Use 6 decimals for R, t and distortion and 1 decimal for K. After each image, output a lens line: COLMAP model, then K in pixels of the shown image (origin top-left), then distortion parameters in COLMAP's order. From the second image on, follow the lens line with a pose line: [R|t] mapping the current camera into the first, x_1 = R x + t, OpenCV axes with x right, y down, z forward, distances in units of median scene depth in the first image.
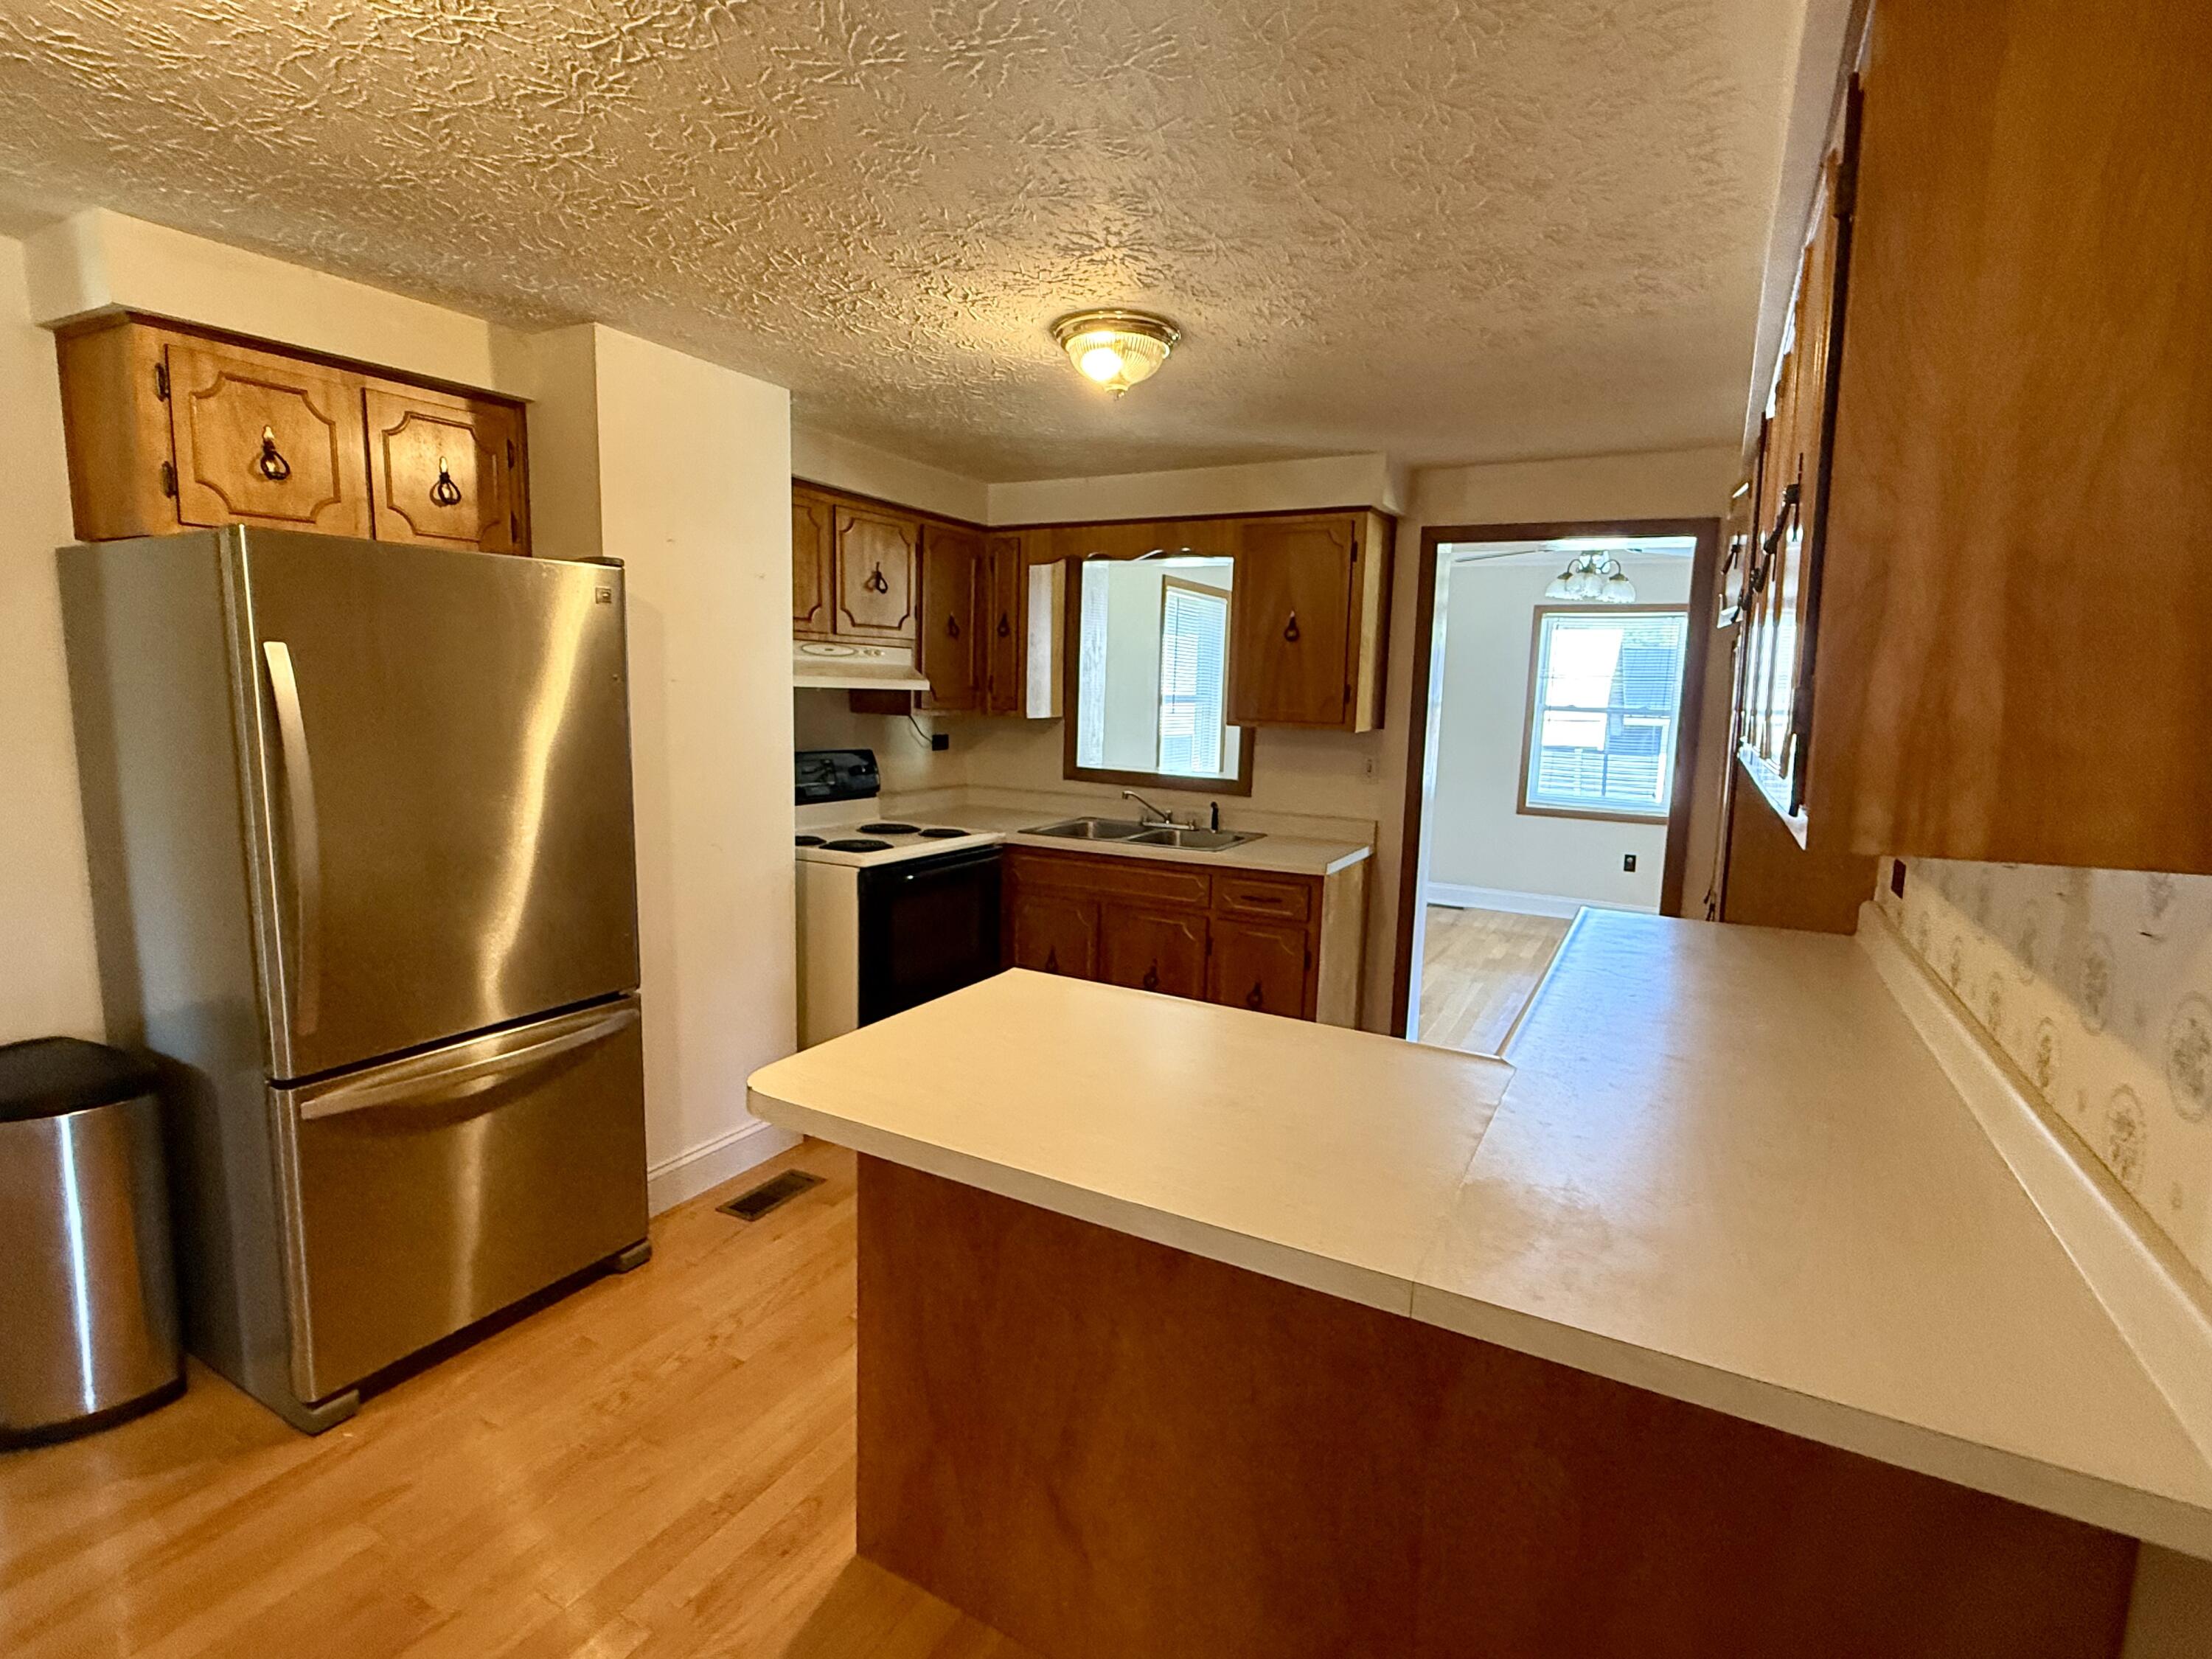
lens RADIAL K [[1068.3, 0, 1101.0], [0, 1068.3, 823.6], [0, 0, 1]] dist [-0.002049, -0.000688]
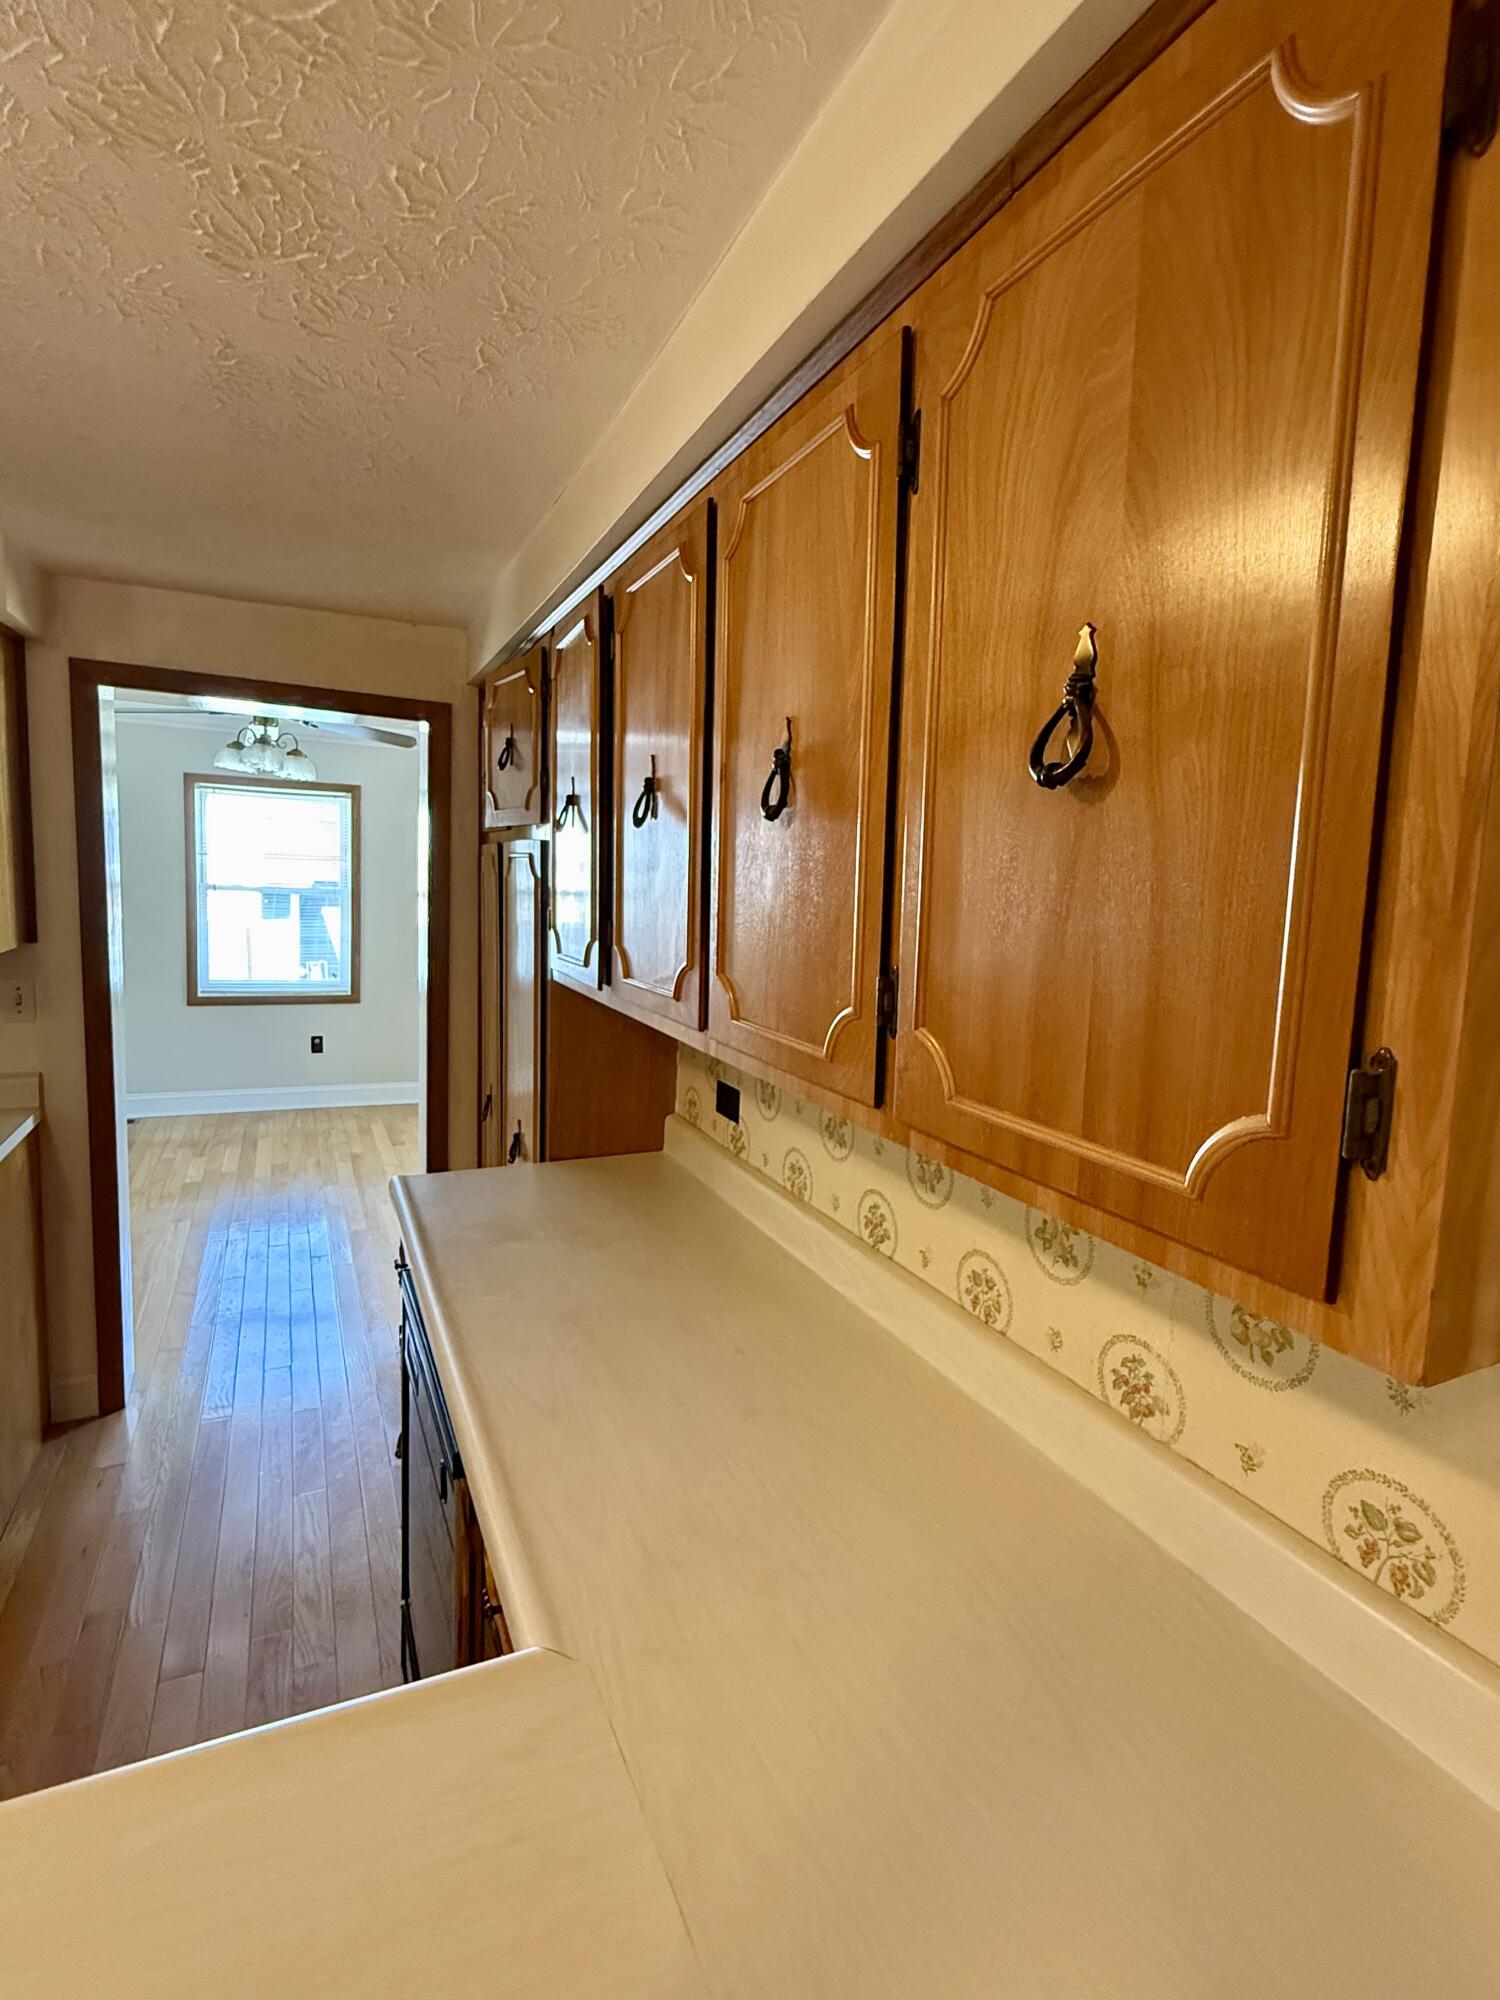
lens RADIAL K [[965.9, 0, 742.2], [0, 965.9, 992.0], [0, 0, 1]] dist [-0.002049, -0.000688]
pose [[0.592182, -0.097637, 0.799867, 0.024318], [0.082054, 0.994779, 0.060681, -0.044203], [-0.801616, 0.029698, 0.597101, 0.199408]]
